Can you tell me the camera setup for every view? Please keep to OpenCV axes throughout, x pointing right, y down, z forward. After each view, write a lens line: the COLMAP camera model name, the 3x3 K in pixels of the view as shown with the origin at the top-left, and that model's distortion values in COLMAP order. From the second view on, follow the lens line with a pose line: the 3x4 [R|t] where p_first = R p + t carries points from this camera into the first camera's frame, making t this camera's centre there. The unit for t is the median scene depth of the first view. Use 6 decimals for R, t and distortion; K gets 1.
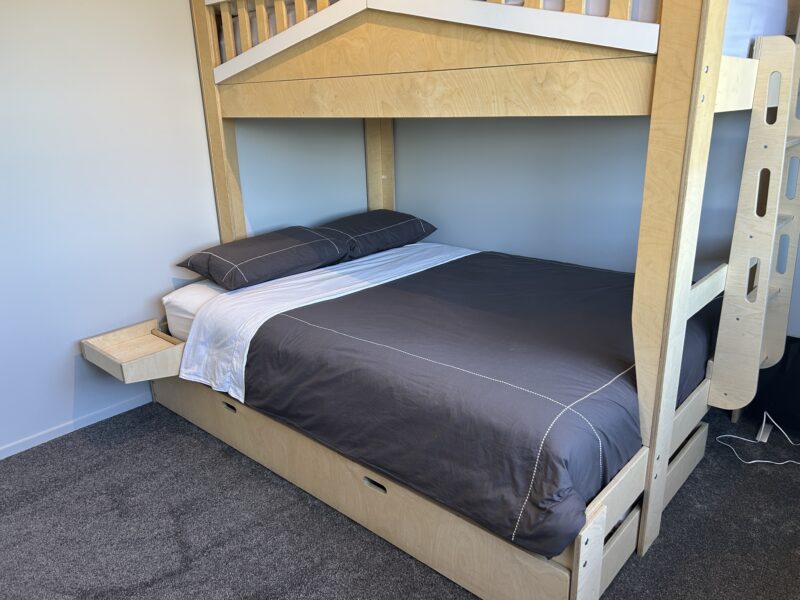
lens RADIAL K [[601.6, 0, 401.8], [0, 601.6, 303.7], [0, 0, 1]] dist [0.033435, -0.009988]
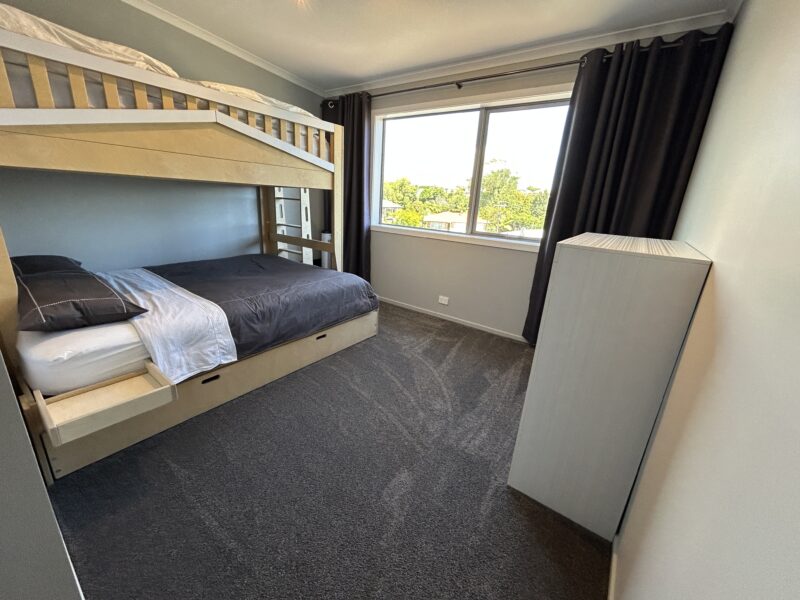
lens RADIAL K [[323.0, 0, 399.8], [0, 323.0, 293.9], [0, 0, 1]] dist [0.012645, -0.000289]
pose [[-0.079609, -0.274073, 0.958408, -1.267035], [0.263169, 0.921569, 0.285398, -0.149576], [-0.961459, 0.274944, -0.001237, 0.645180]]
